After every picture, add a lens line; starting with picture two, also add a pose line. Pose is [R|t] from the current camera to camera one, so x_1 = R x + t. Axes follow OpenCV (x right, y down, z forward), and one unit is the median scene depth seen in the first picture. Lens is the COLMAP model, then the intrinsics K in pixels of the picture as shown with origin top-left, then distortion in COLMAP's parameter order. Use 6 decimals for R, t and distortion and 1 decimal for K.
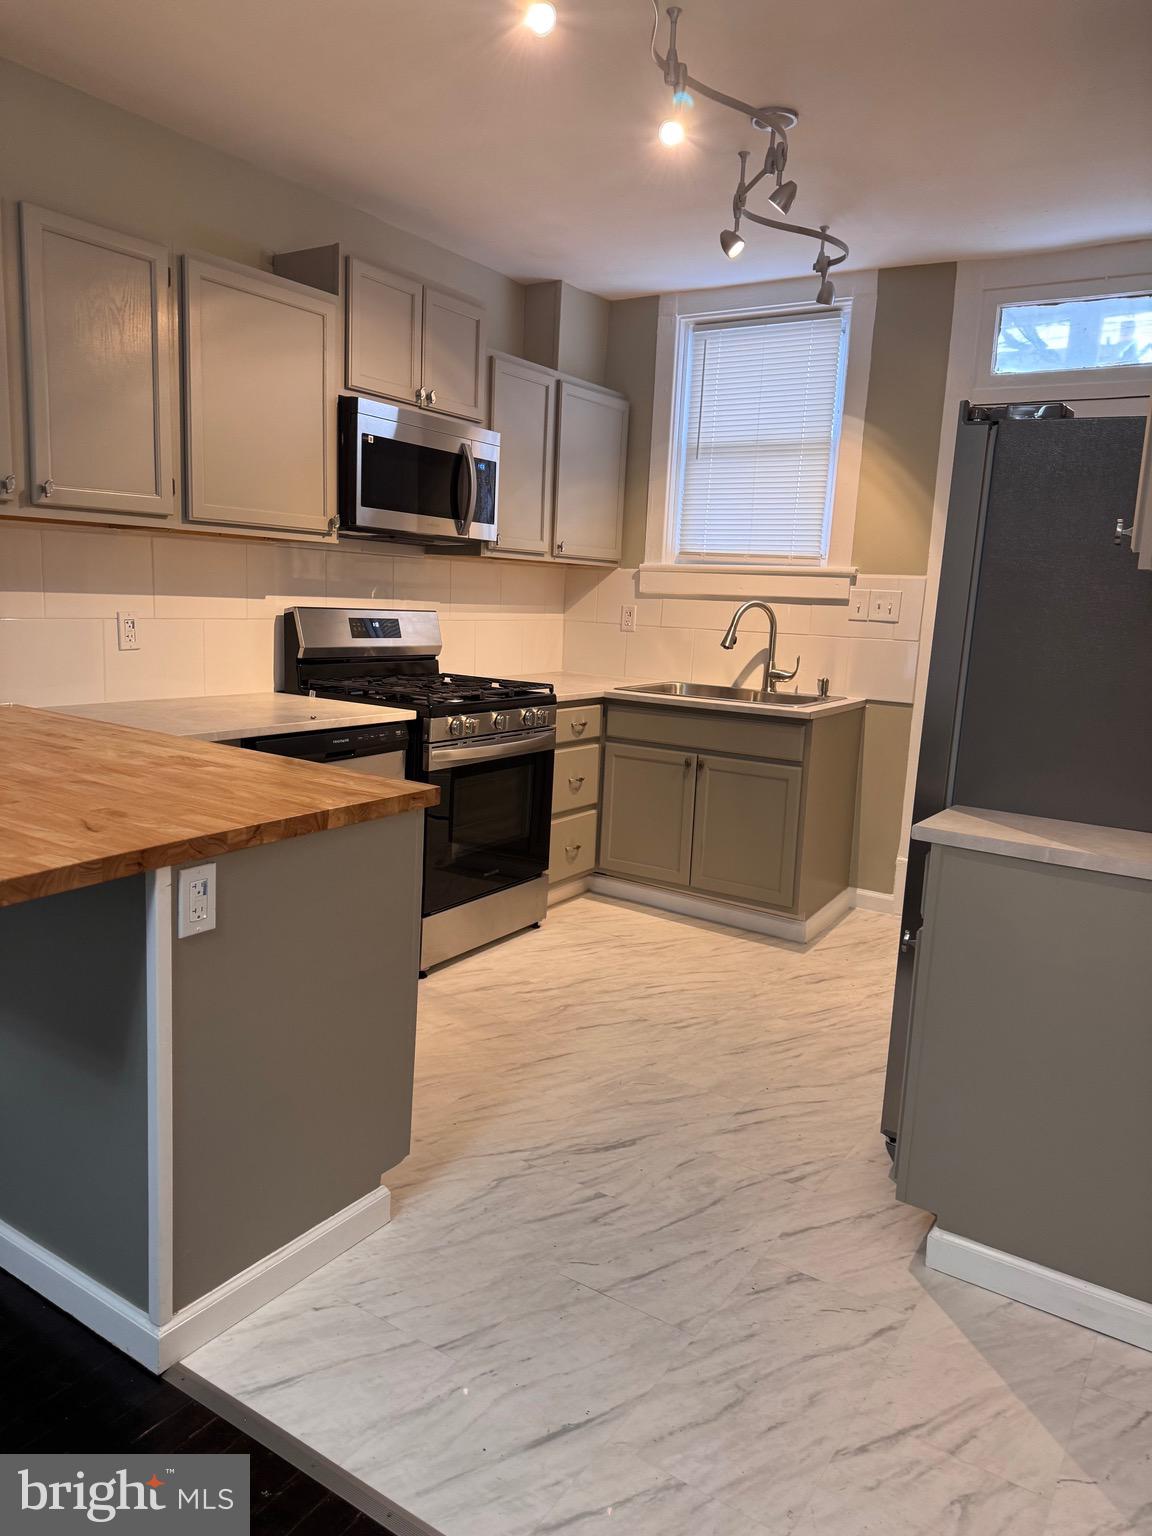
lens RADIAL K [[1067.8, 0, 576.0], [0, 1067.8, 768.0], [0, 0, 1]] dist [0.089940, -0.168635]
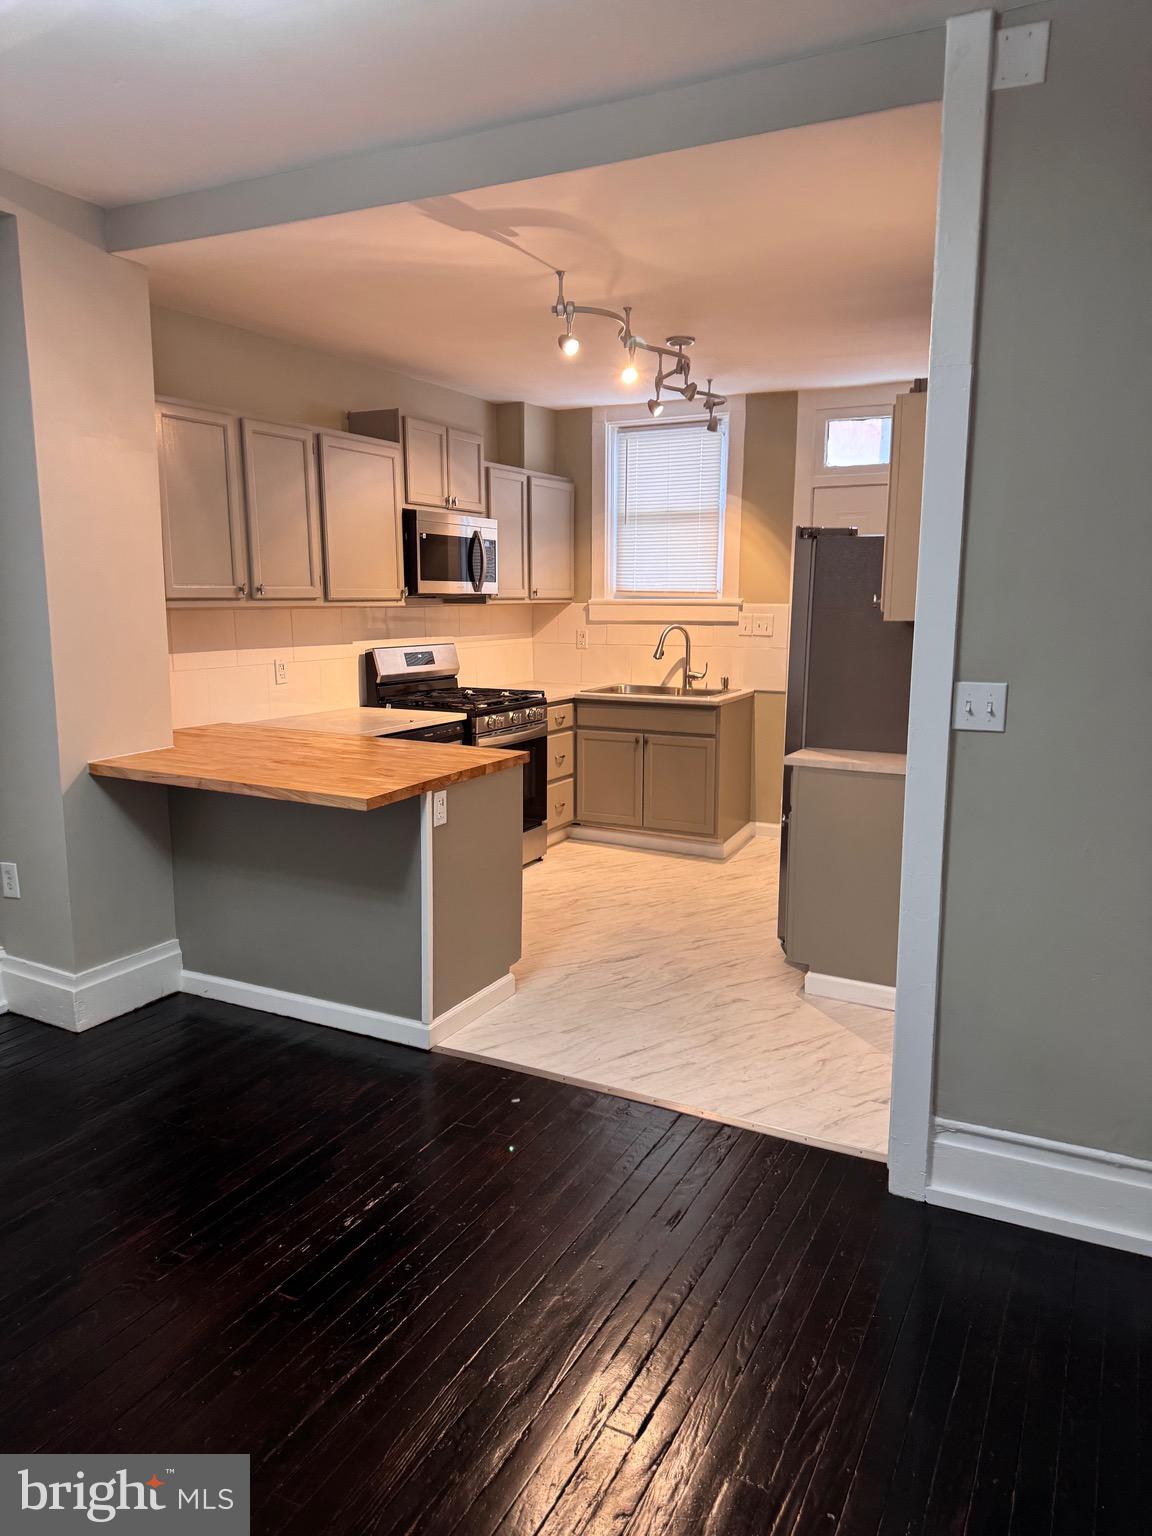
lens RADIAL K [[1091.7, 0, 576.0], [0, 1091.7, 768.0], [0, 0, 1]] dist [0.065393, -0.074285]
pose [[0.993224, -0.059264, 0.099970, -0.139321], [0.059357, 0.998235, 0.002044, 0.026948], [-0.099915, 0.003904, 0.994988, -0.503731]]
